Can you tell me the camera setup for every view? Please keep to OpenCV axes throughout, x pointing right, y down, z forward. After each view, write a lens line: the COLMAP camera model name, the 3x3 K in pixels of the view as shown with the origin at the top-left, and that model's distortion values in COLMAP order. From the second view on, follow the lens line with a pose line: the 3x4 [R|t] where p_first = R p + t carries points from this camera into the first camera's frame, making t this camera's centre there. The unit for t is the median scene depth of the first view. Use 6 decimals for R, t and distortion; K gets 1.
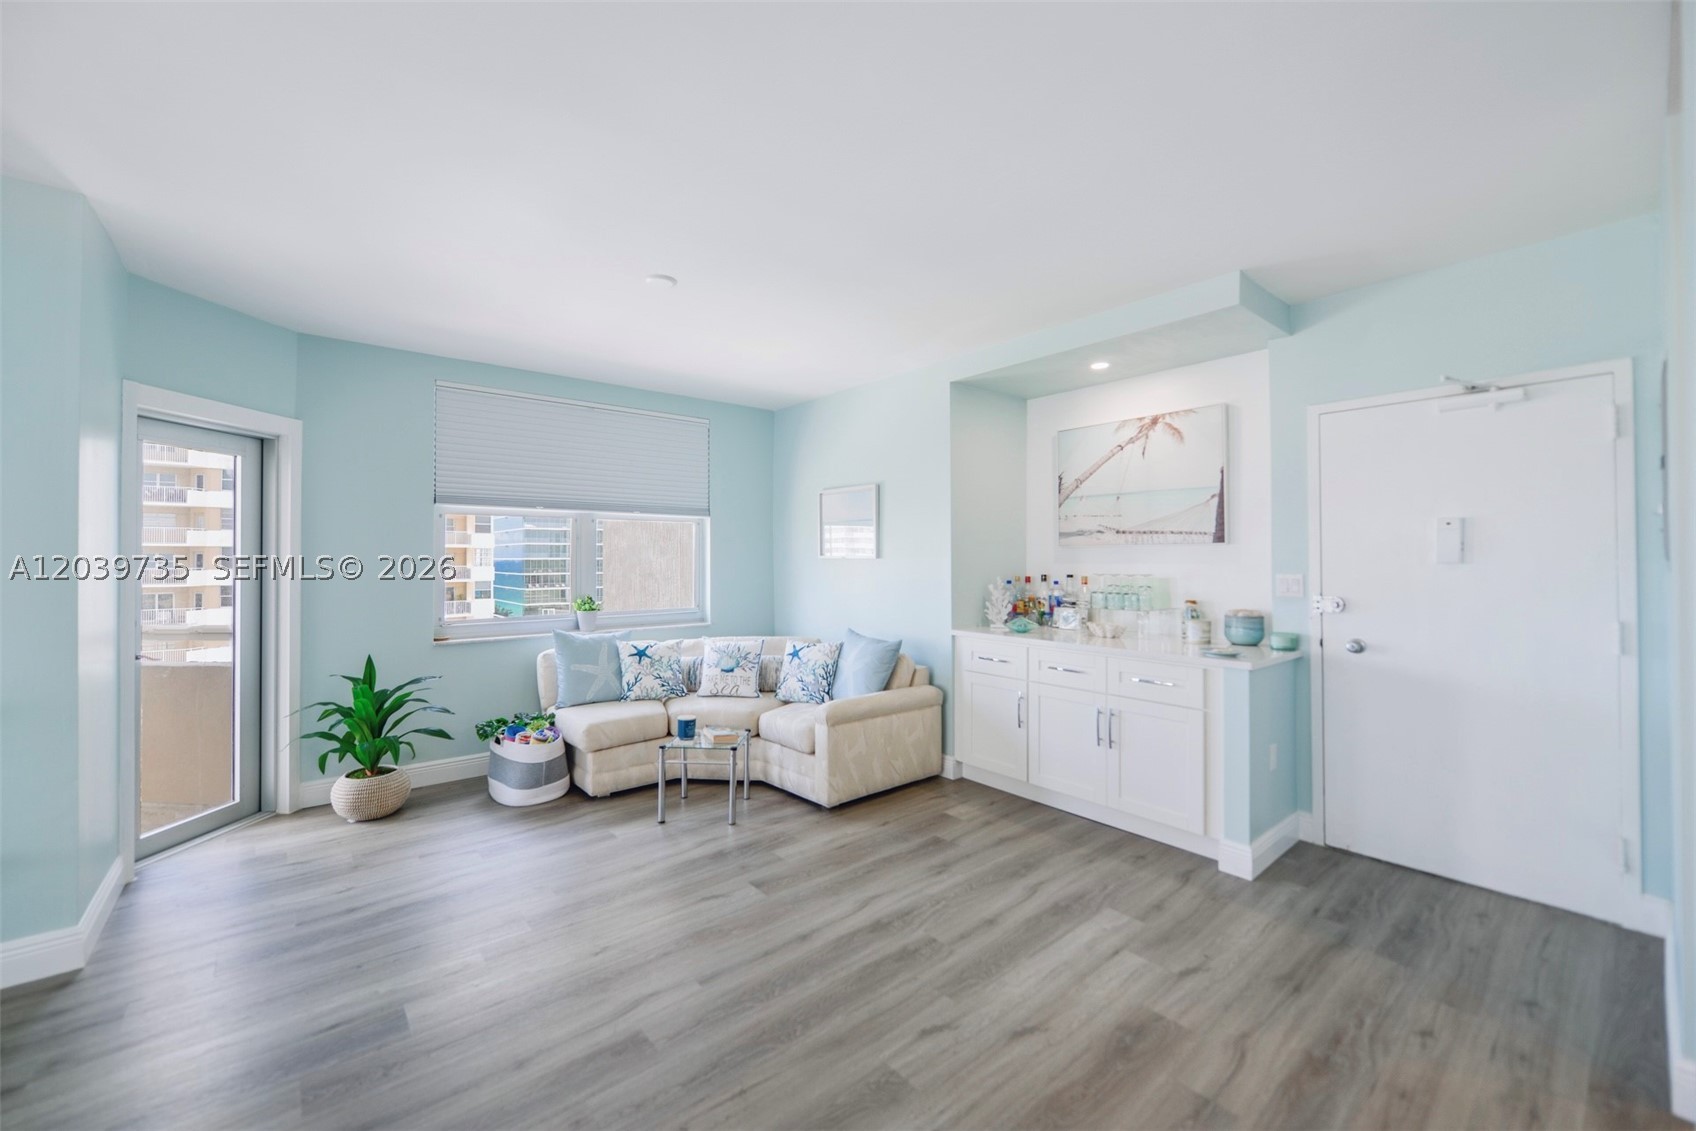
lens RADIAL K [[676.4, 0, 854.0], [0, 676.4, 546.1], [0, 0, 1]] dist [-0.000312, -0.002299]
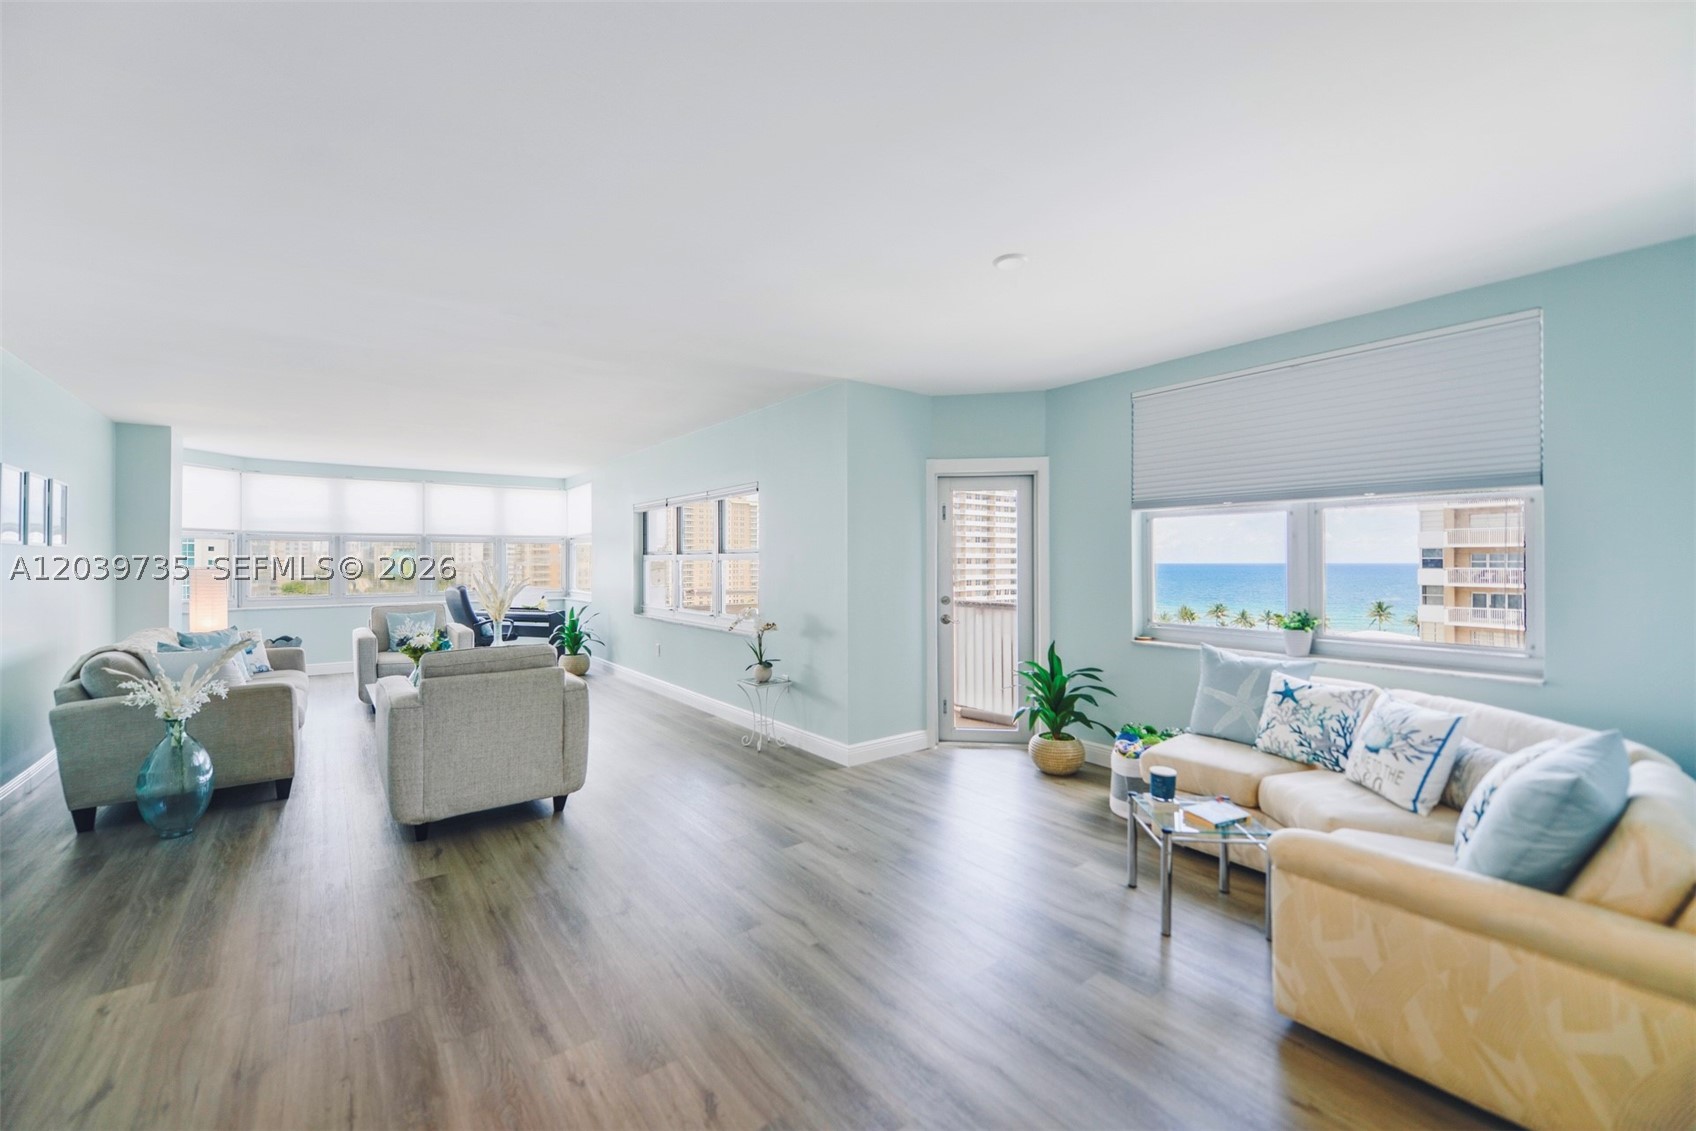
lens RADIAL K [[676.4, 0, 824.2], [0, 676.4, 564.1], [0, 0, 1]] dist [-0.000312, -0.002299]
pose [[-0.068376, 0.006868, -0.997636, 0.505367], [0.020467, 0.999776, 0.005480, 0.006334], [0.997450, -0.020044, -0.068501, 0.630962]]
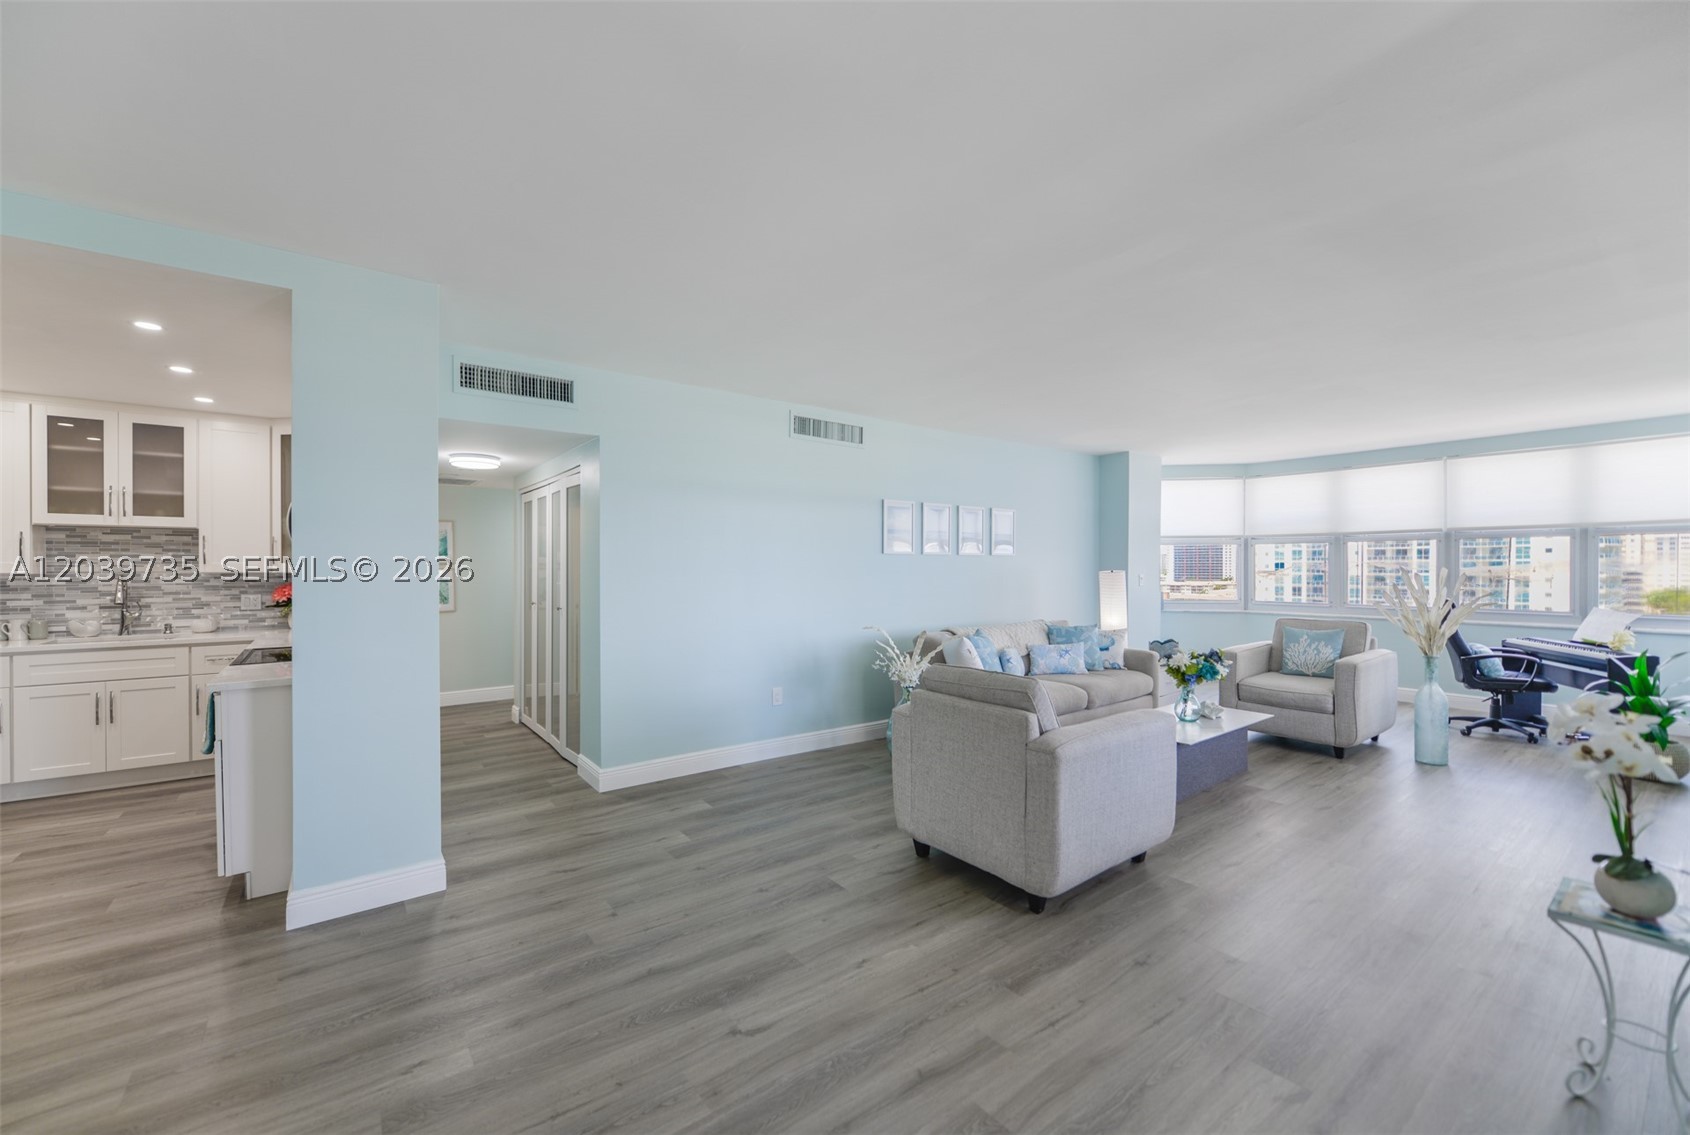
lens RADIAL K [[674.0, 0, 844.5], [0, 674.0, 573.0], [0, 0, 1]] dist [-0.000312, -0.002299]
pose [[-0.998560, 0.005043, 0.053410, -0.293234], [0.004488, 0.999935, -0.010504, 0.013248], [-0.053460, -0.010249, -0.998517, 0.894817]]
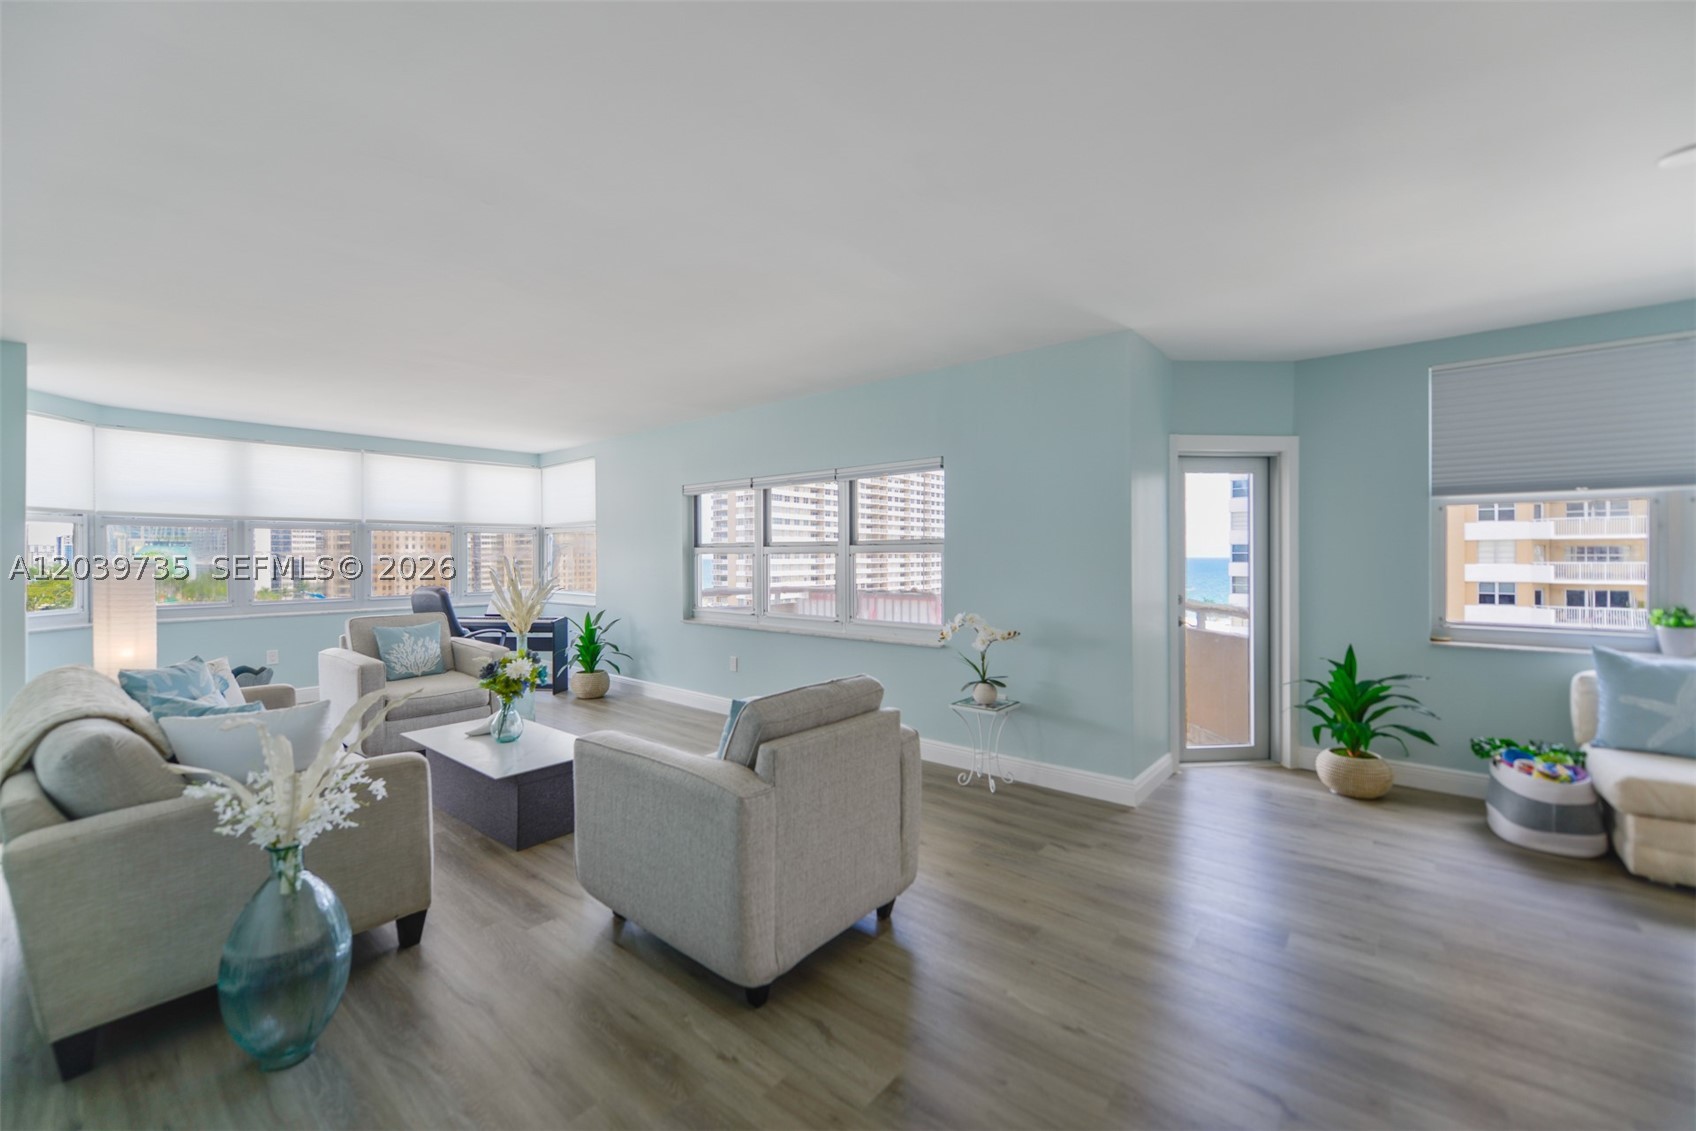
lens RADIAL K [[676.4, 0, 822.6], [0, 676.4, 560.9], [0, 0, 1]] dist [-0.000312, -0.002299]
pose [[0.152235, 0.009618, -0.988298, 0.203820], [0.020443, 0.999708, 0.012878, -0.002718], [0.988133, -0.022164, 0.151994, 0.009927]]
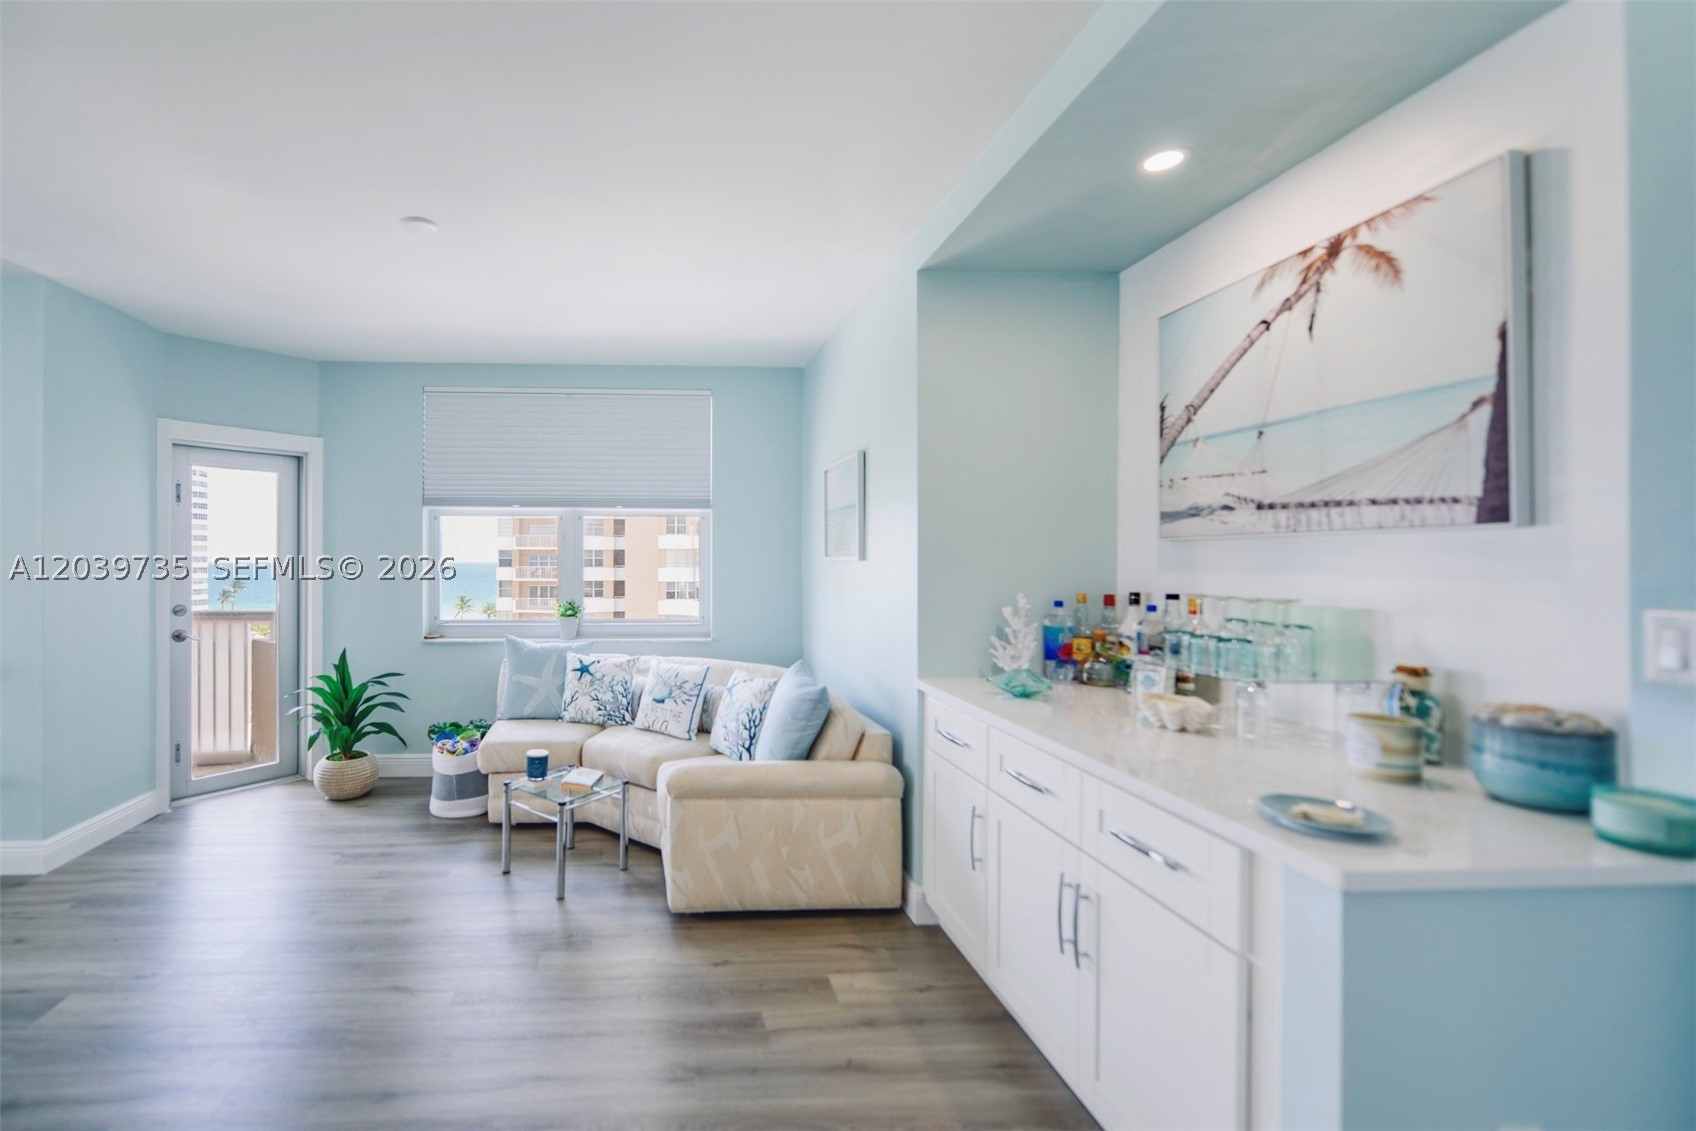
lens RADIAL K [[722.0, 0, 700.5], [0, 722.0, 560.8], [0, 0, 1]] dist [-0.009840, -0.002517]
pose [[0.800302, 0.003426, -0.599587, 0.409892], [0.008631, 0.999814, 0.017232, 0.005287], [0.599535, -0.018966, 0.800124, 0.398539]]
